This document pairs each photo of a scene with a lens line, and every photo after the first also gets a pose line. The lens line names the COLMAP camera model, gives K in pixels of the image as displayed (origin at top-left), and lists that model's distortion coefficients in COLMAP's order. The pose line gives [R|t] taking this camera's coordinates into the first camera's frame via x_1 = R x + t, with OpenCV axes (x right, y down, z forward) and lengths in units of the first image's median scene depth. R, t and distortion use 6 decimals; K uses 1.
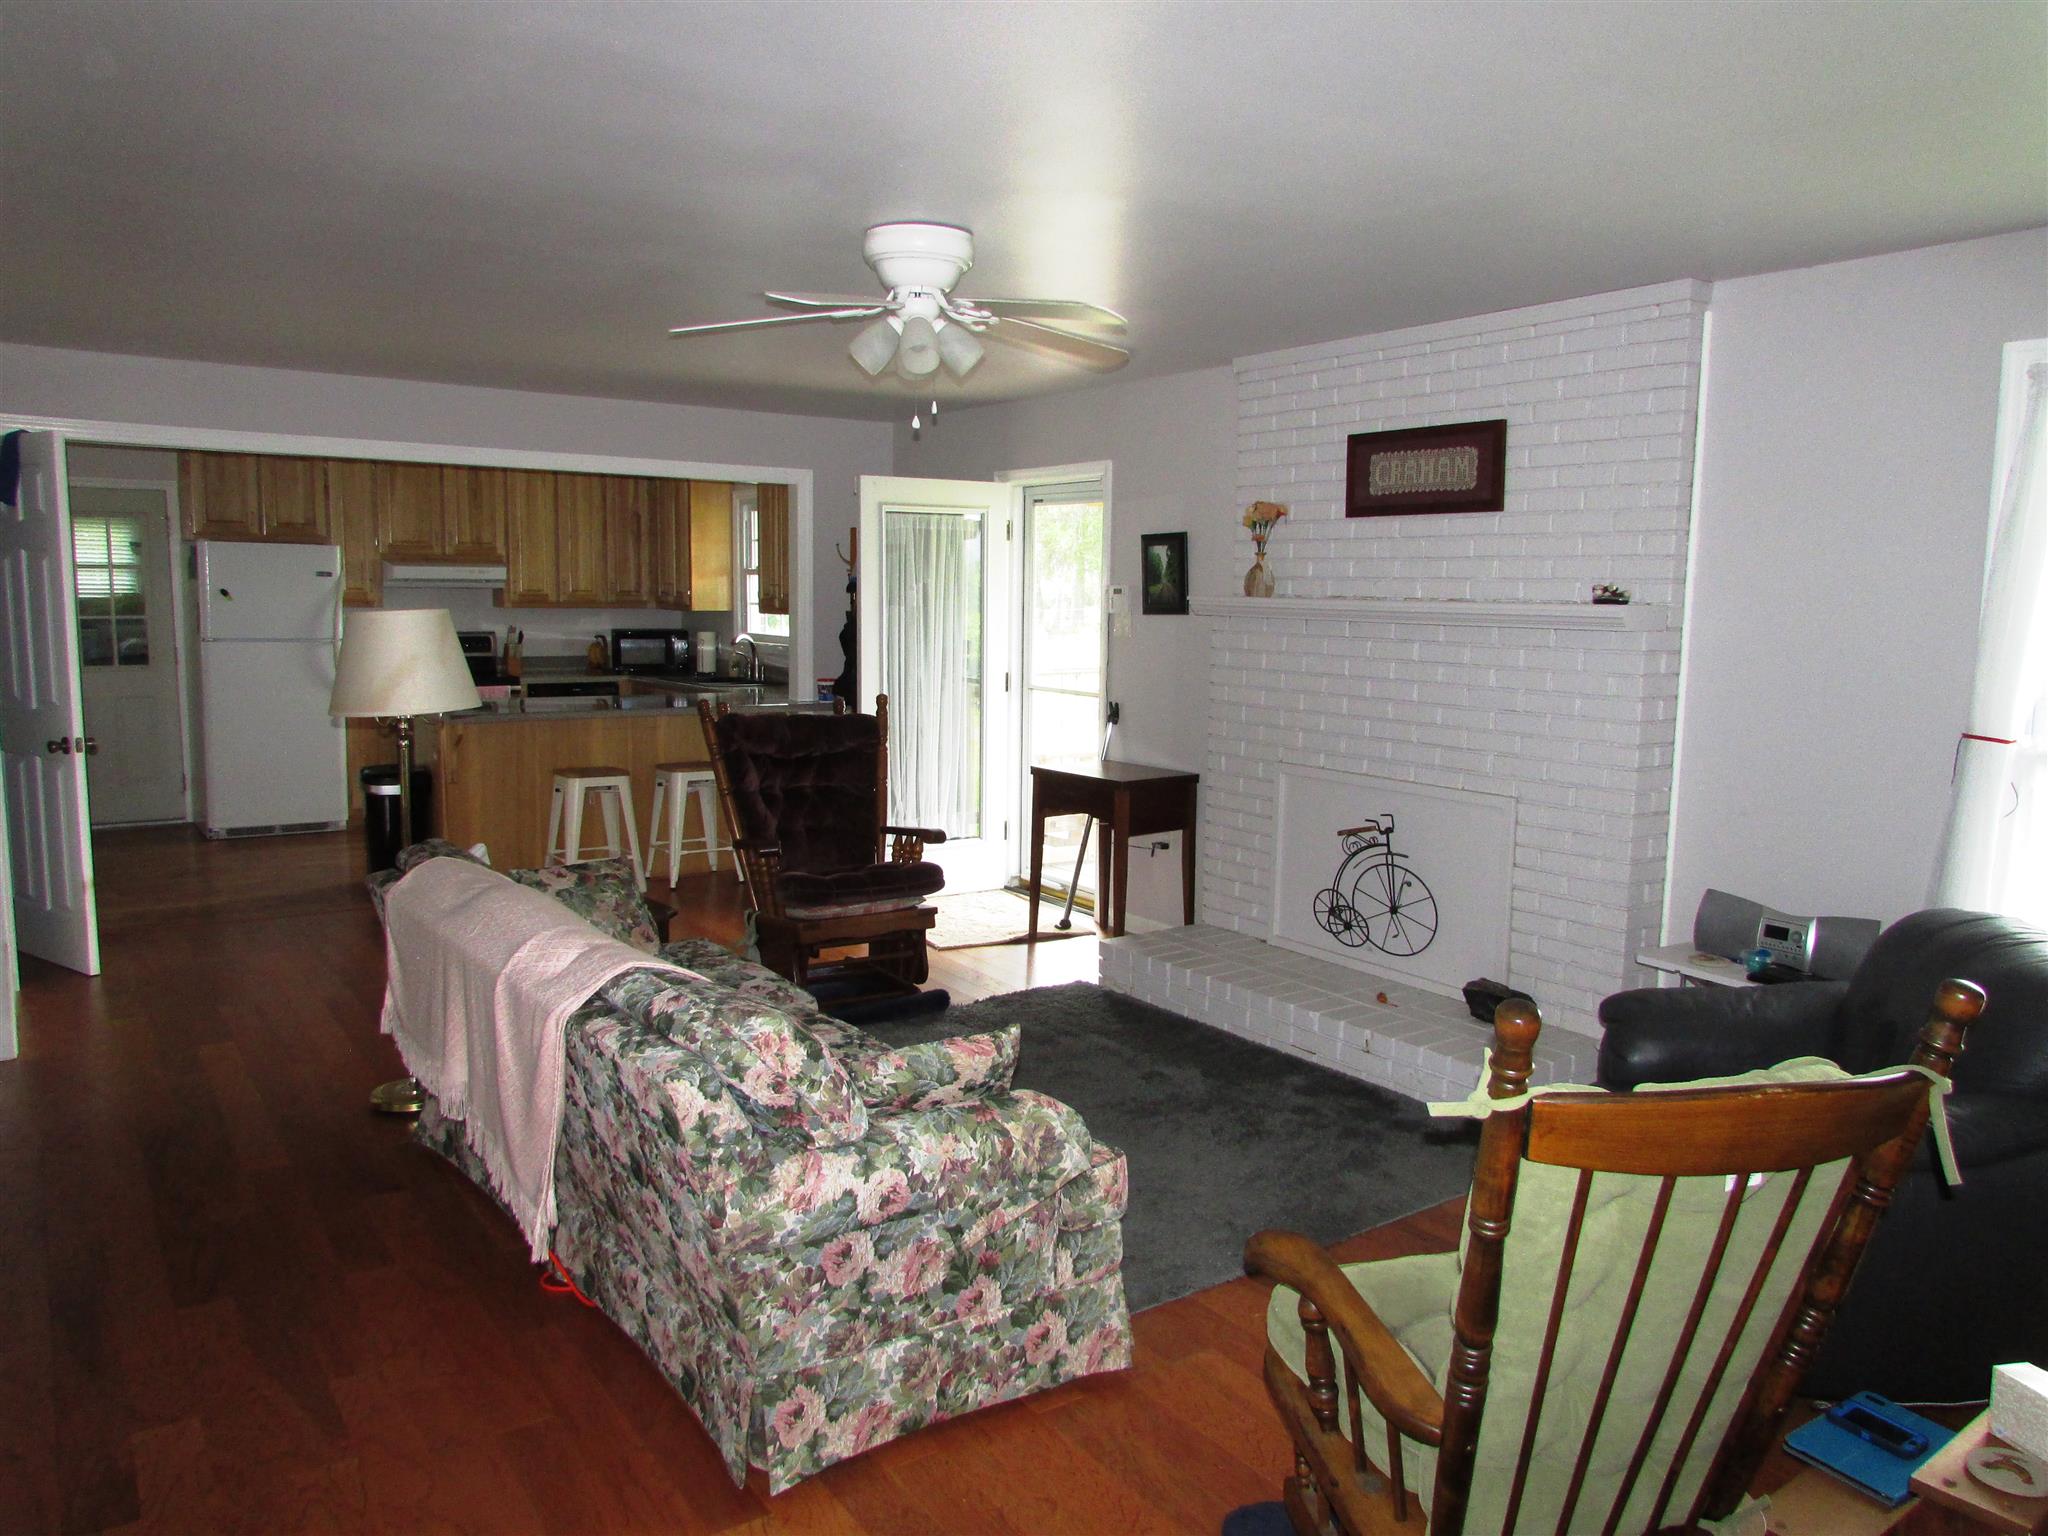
lens RADIAL K [[1460.6, 0, 1006.4], [0, 1460.6, 760.4], [0, 0, 1]] dist [-0.030583, 0.016176]
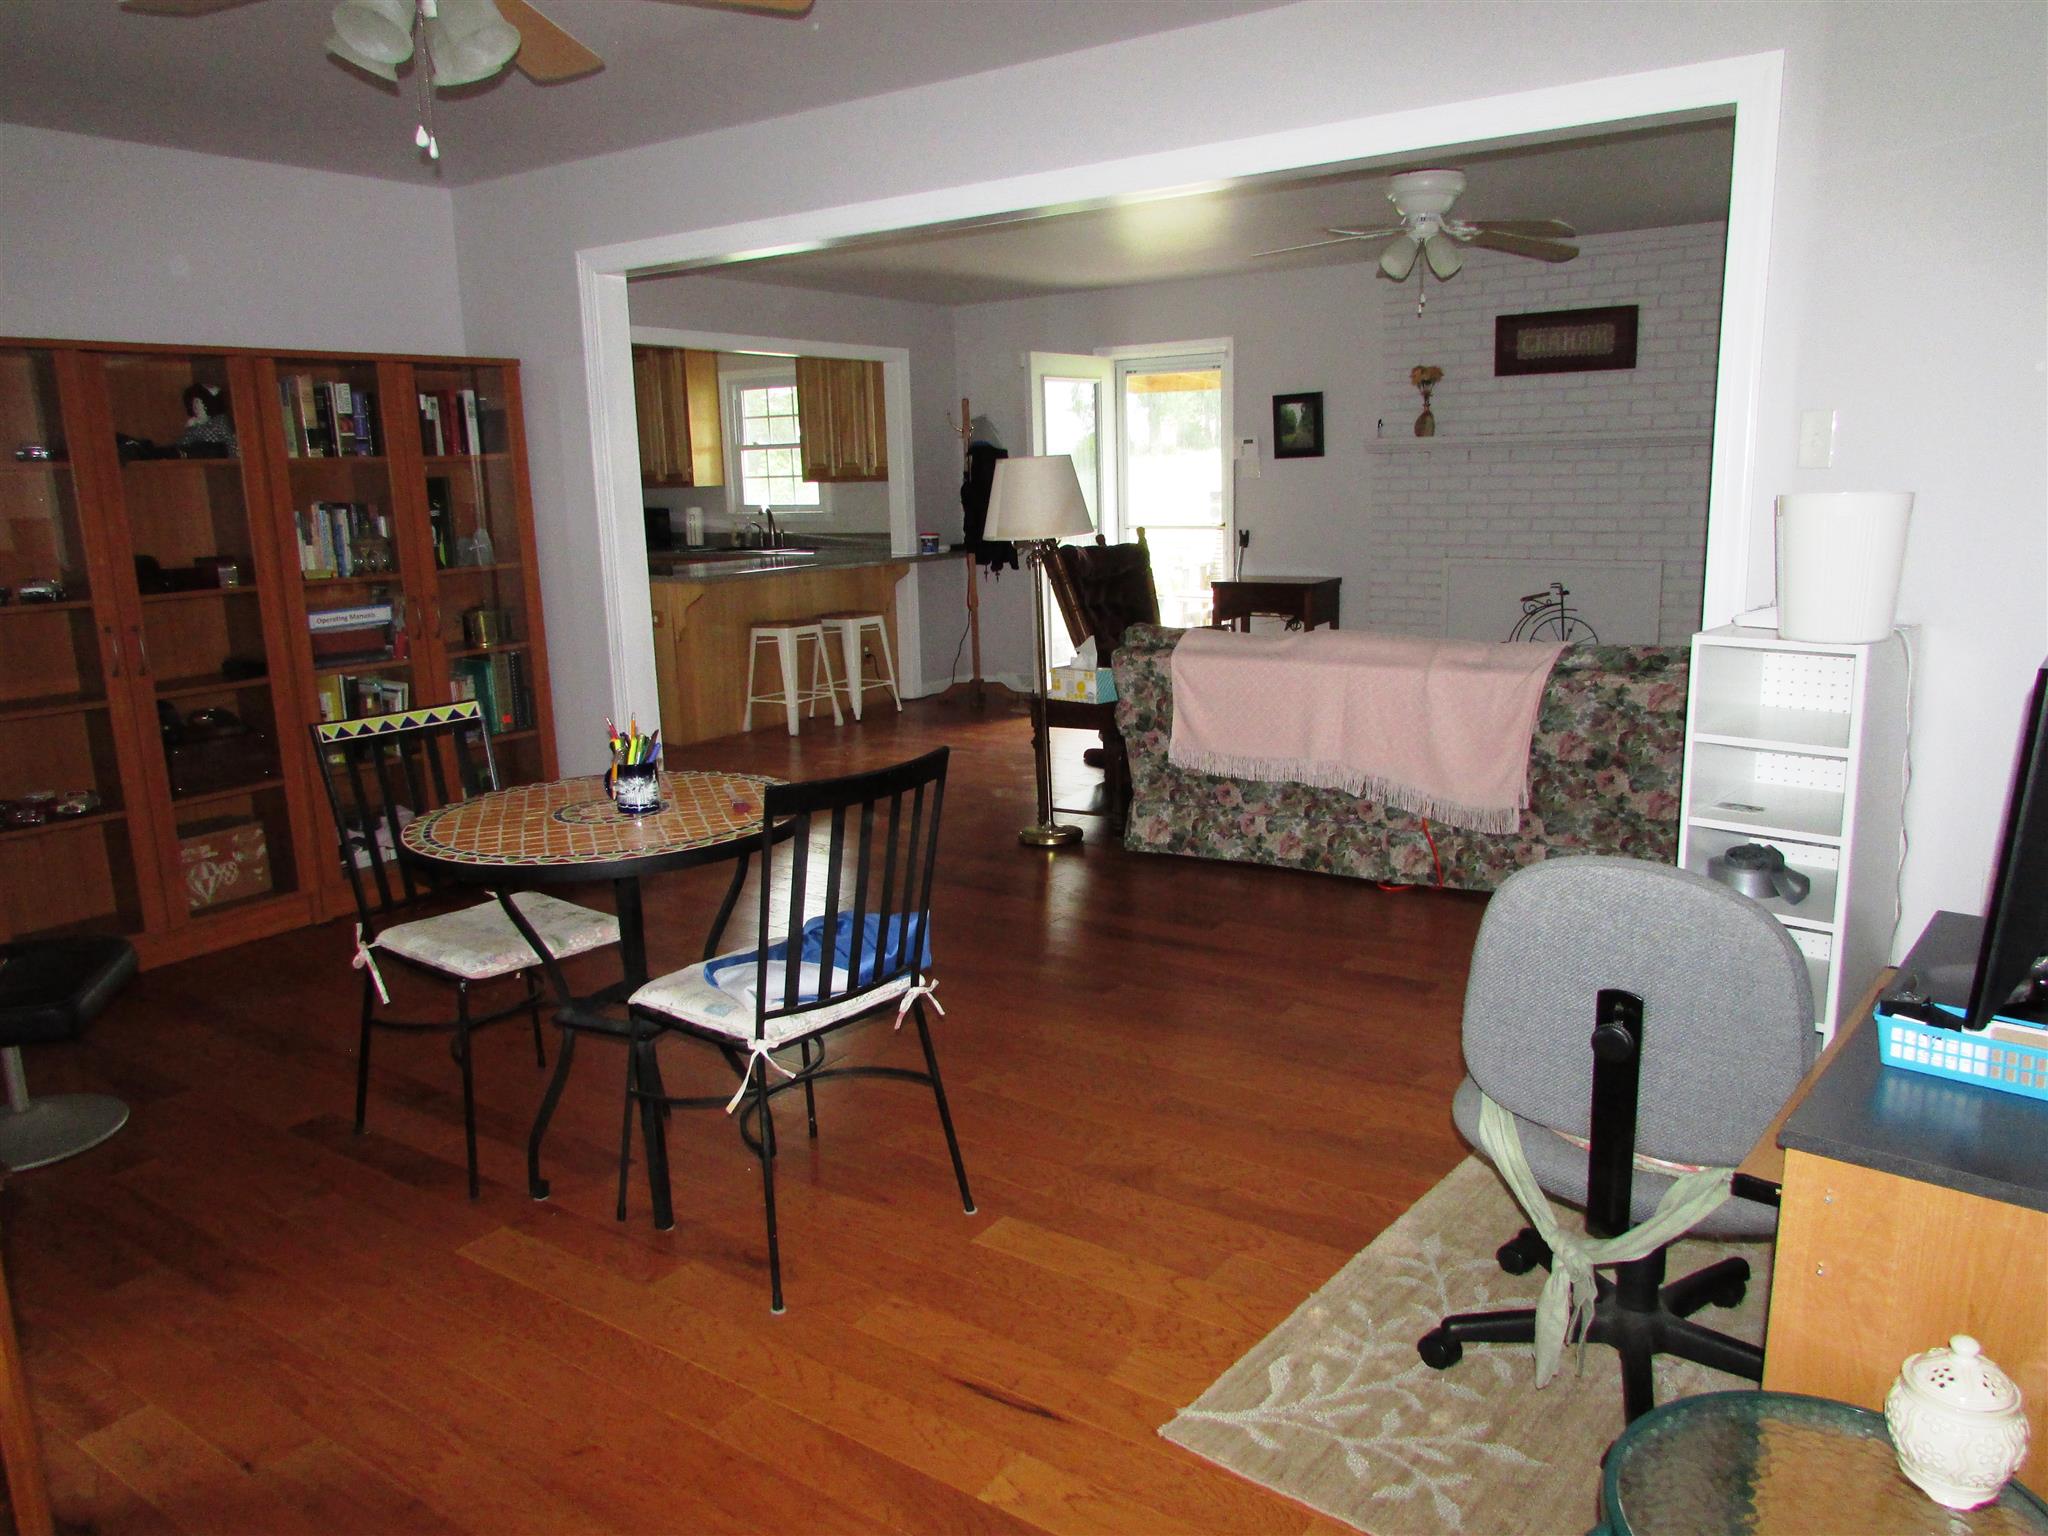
lens RADIAL K [[1460.6, 0, 1041.2], [0, 1460.6, 774.2], [0, 0, 1]] dist [-0.030583, 0.016176]
pose [[0.935477, -0.109178, 0.336100, -0.681918], [0.080376, 0.991887, 0.098490, 0.039647], [-0.344126, -0.065121, 0.936662, -0.179207]]
